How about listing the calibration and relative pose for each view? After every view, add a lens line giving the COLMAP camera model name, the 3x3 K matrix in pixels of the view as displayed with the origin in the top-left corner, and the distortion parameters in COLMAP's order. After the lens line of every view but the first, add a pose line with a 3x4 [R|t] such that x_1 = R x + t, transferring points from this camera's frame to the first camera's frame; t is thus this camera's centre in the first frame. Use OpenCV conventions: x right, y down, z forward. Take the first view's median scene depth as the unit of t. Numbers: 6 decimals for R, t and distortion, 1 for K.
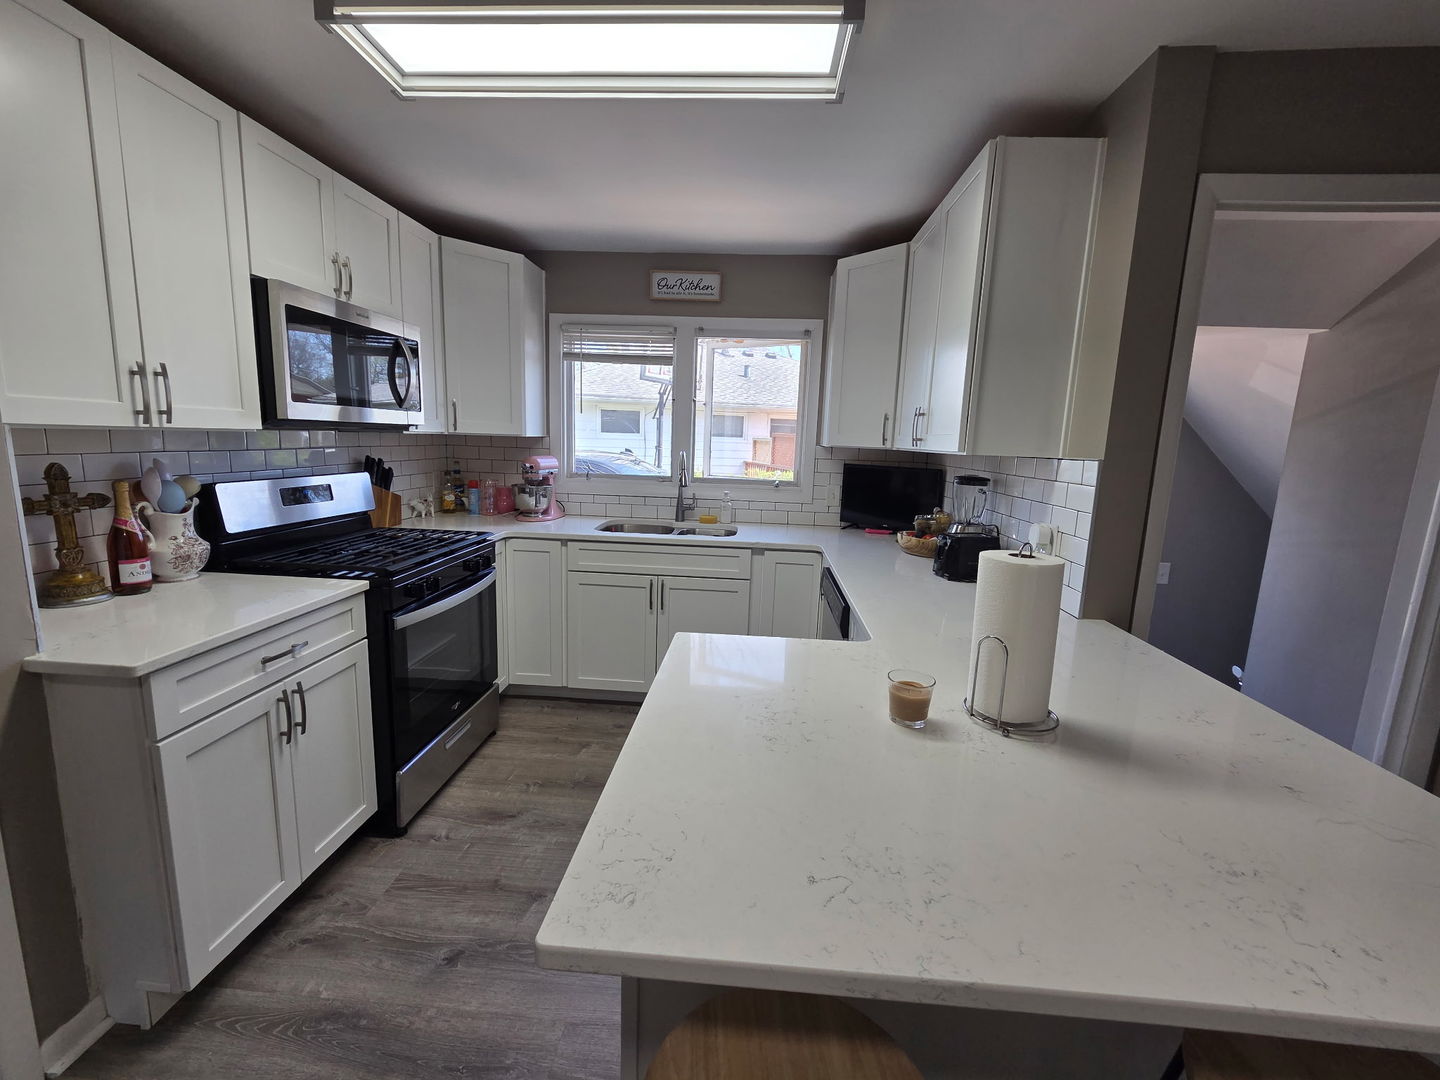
lens RADIAL K [[594.9, 0, 723.5], [0, 594.9, 533.6], [0, 0, 1]] dist [0.001538, -0.000291]
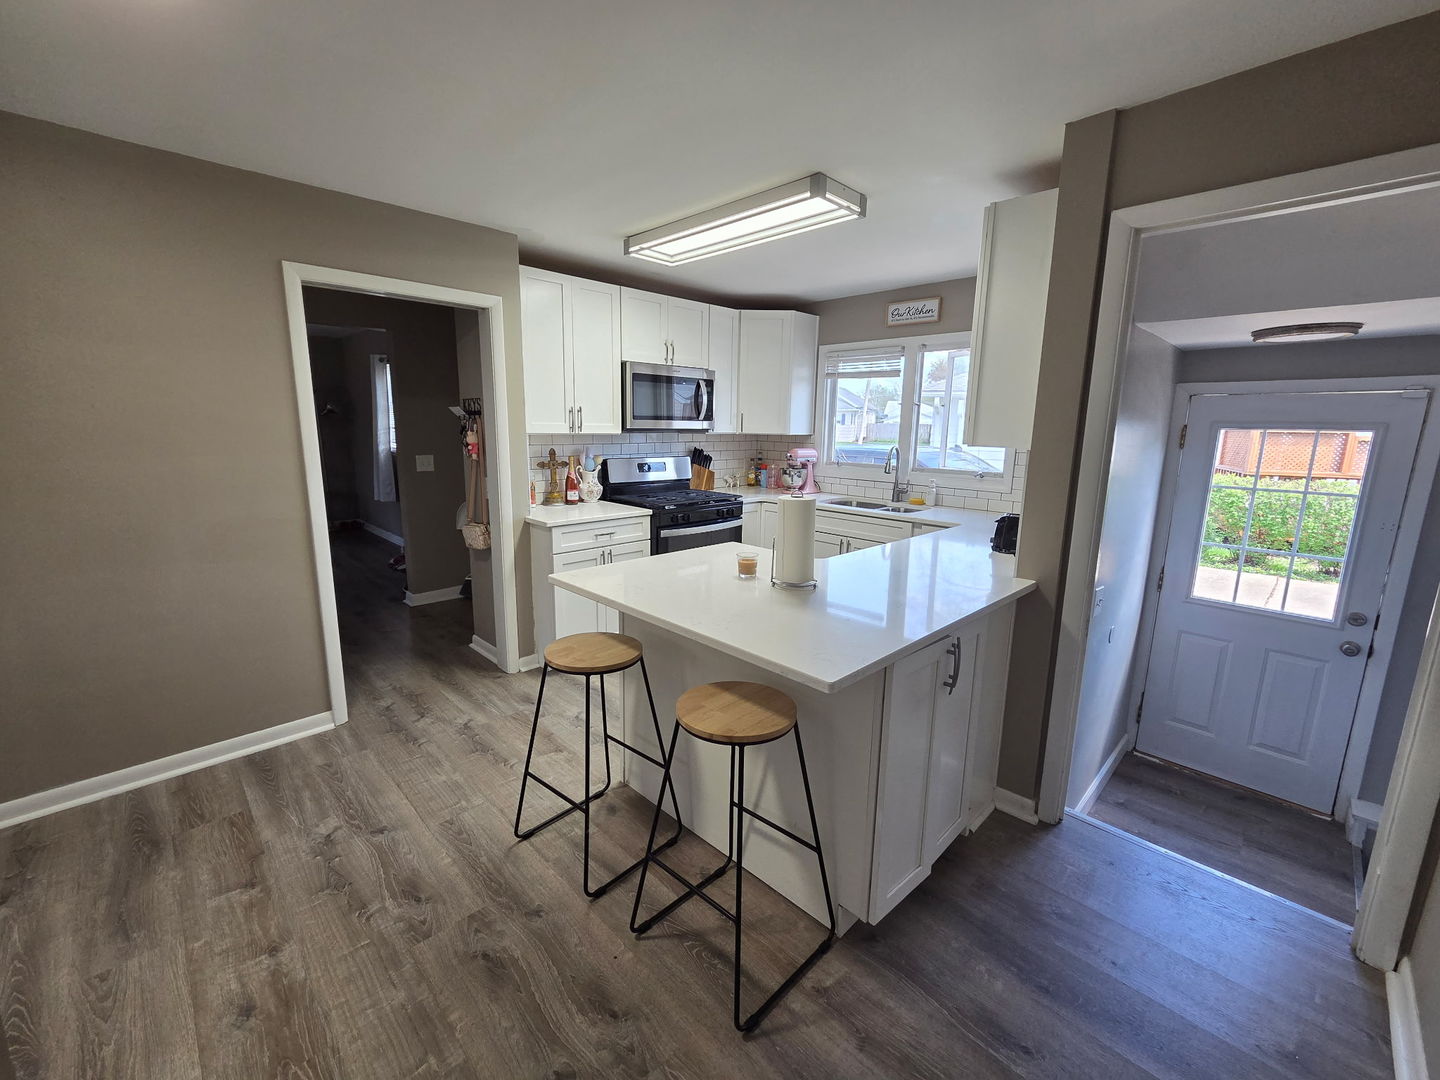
lens RADIAL K [[594.9, 0, 718.3], [0, 594.9, 533.2], [0, 0, 1]] dist [0.001538, -0.000291]
pose [[0.745940, 0.098457, -0.658695, 0.588369], [-0.095945, 0.994582, 0.040010, 0.037817], [0.659066, 0.033354, 0.751345, -0.220259]]
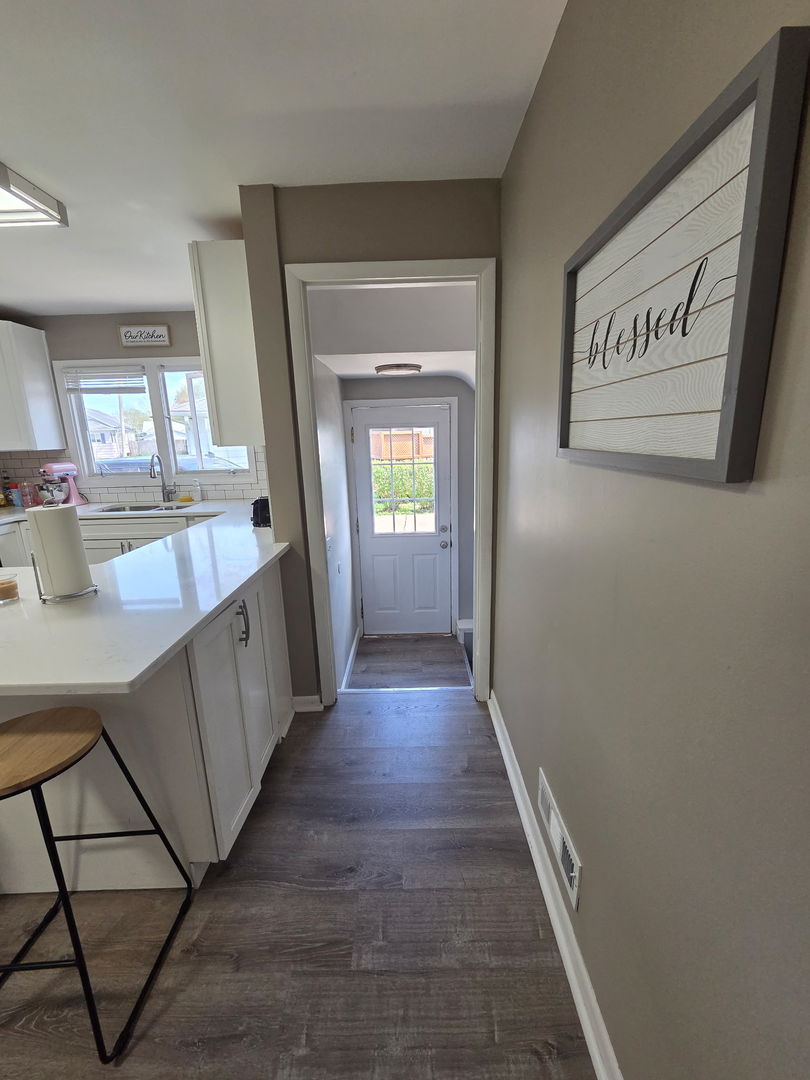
lens RADIAL K [[446.2, 0, 411.2], [0, 446.2, 541.9], [0, 0, 1]] dist [0.001538, -0.000291]
pose [[0.995900, -0.075639, 0.049623, 0.568451], [0.071755, 0.994534, 0.075855, 0.045764], [-0.055090, -0.071983, 0.995883, -0.160102]]
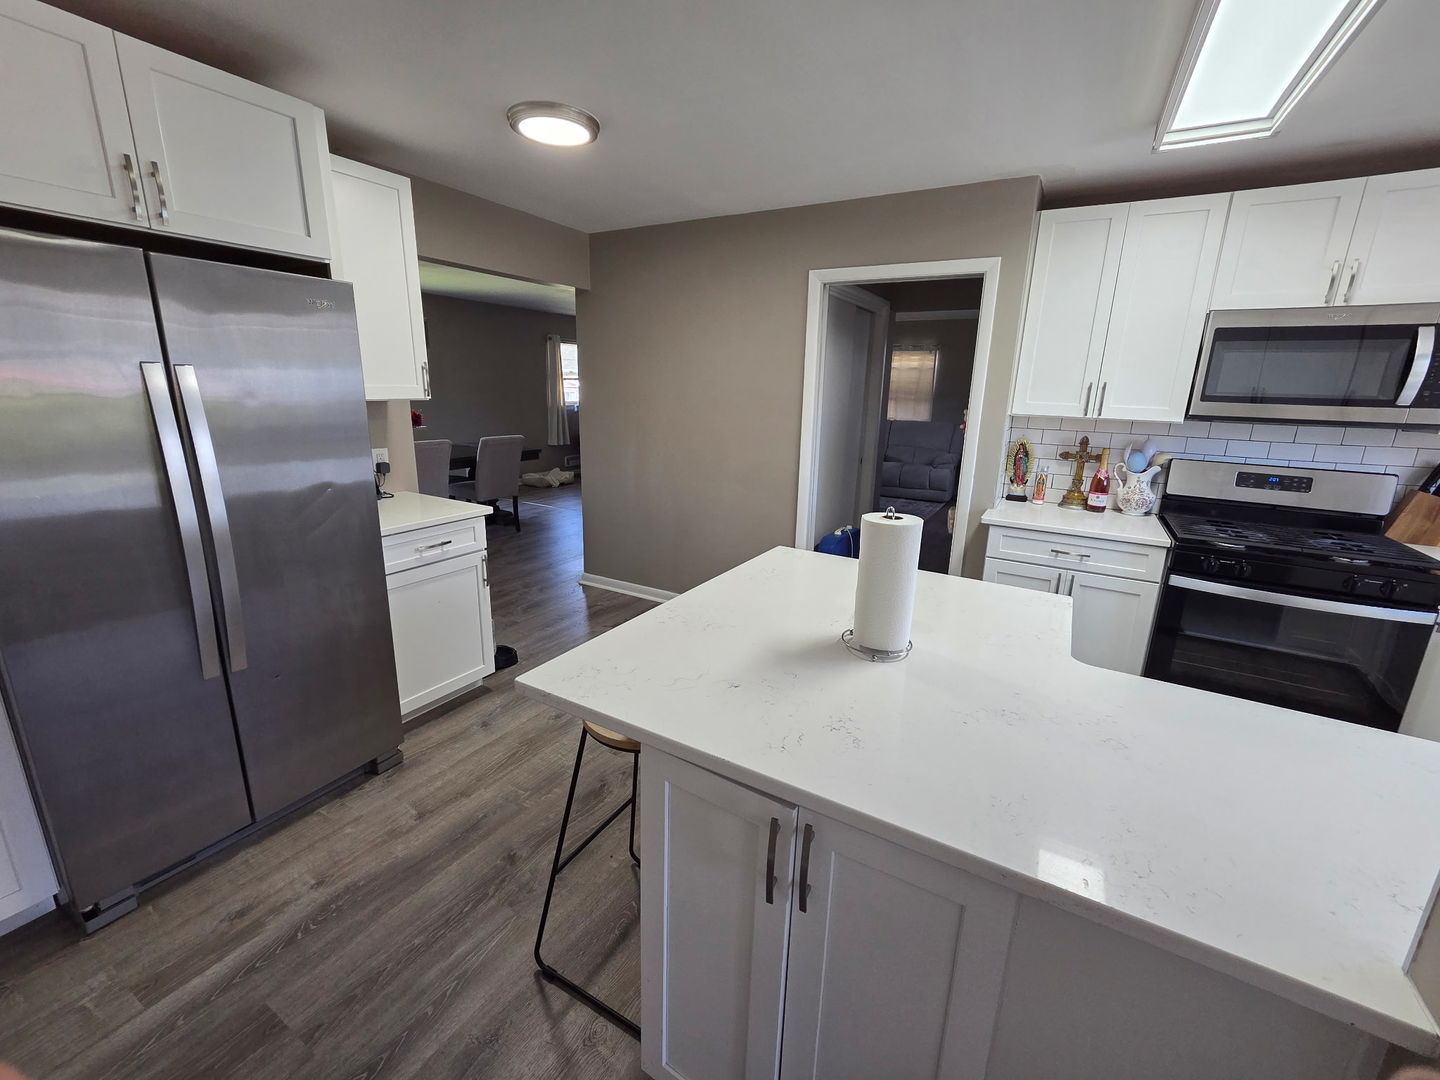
lens RADIAL K [[594.9, 0, 726.6], [0, 594.9, 533.1], [0, 0, 1]] dist [0.001538, -0.000291]
pose [[-0.438594, 0.172574, -0.881960, 0.647795], [-0.187015, 0.942378, 0.277397, -0.076880], [0.879011, 0.286604, -0.381047, 0.436852]]
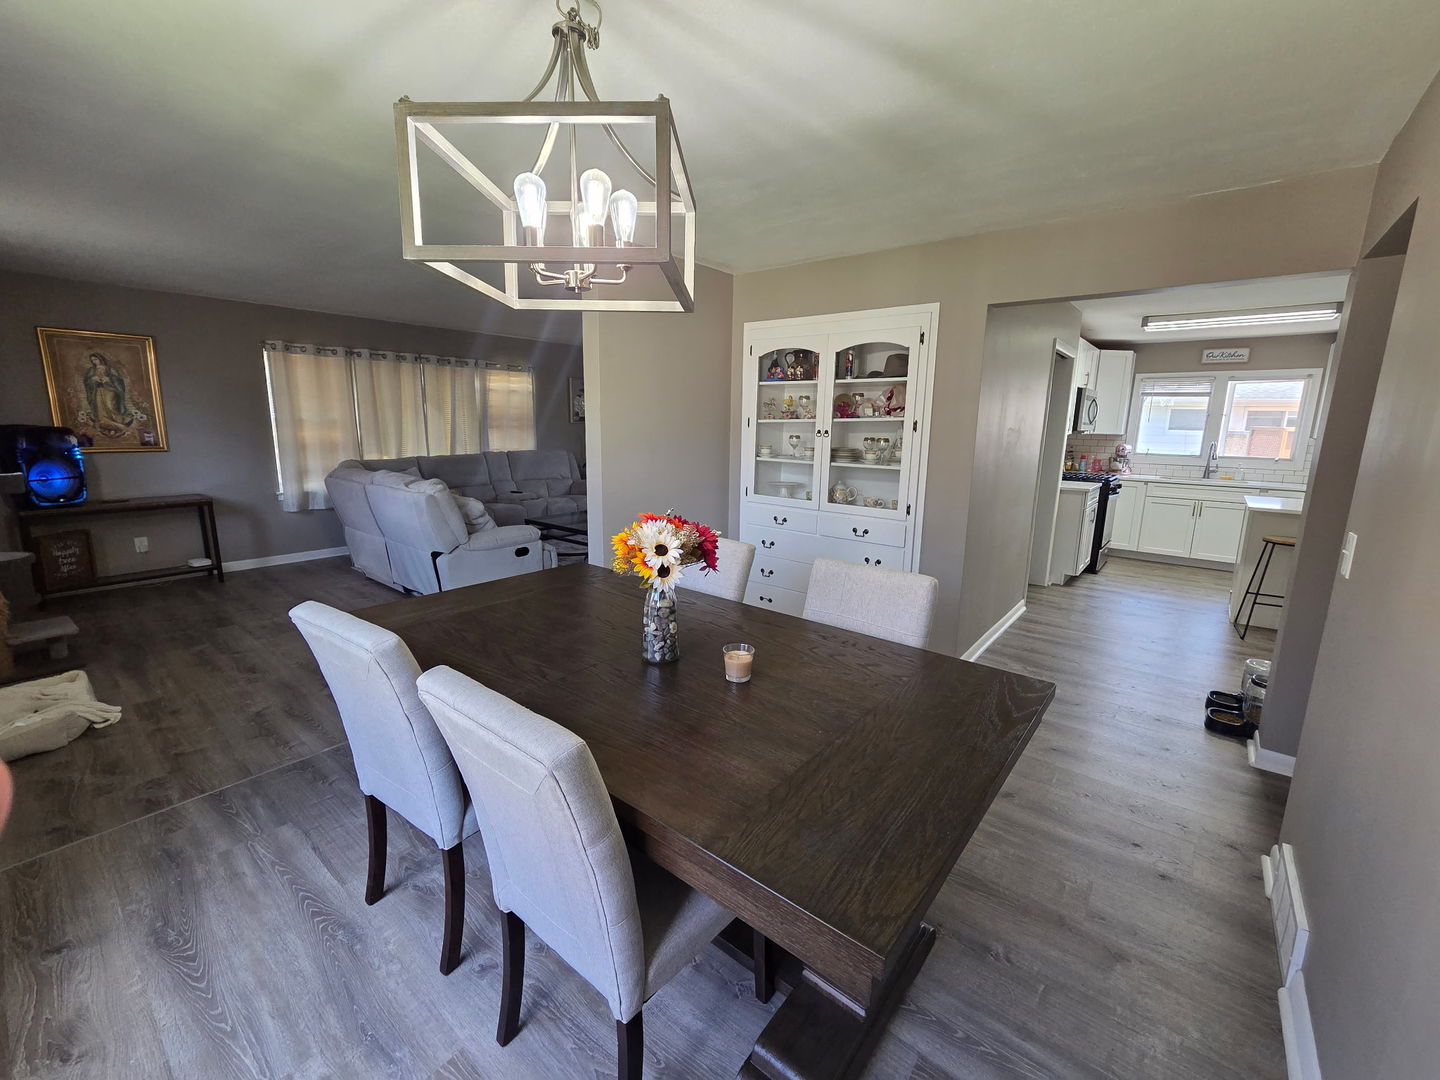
lens RADIAL K [[594.9, 0, 722.0], [0, 594.9, 532.6], [0, 0, 1]] dist [0.001538, -0.000291]
pose [[0.816467, 0.085373, -0.571046, -0.288633], [-0.080497, 0.996180, 0.033839, 0.261298], [0.571754, 0.018338, 0.820220, -1.778570]]
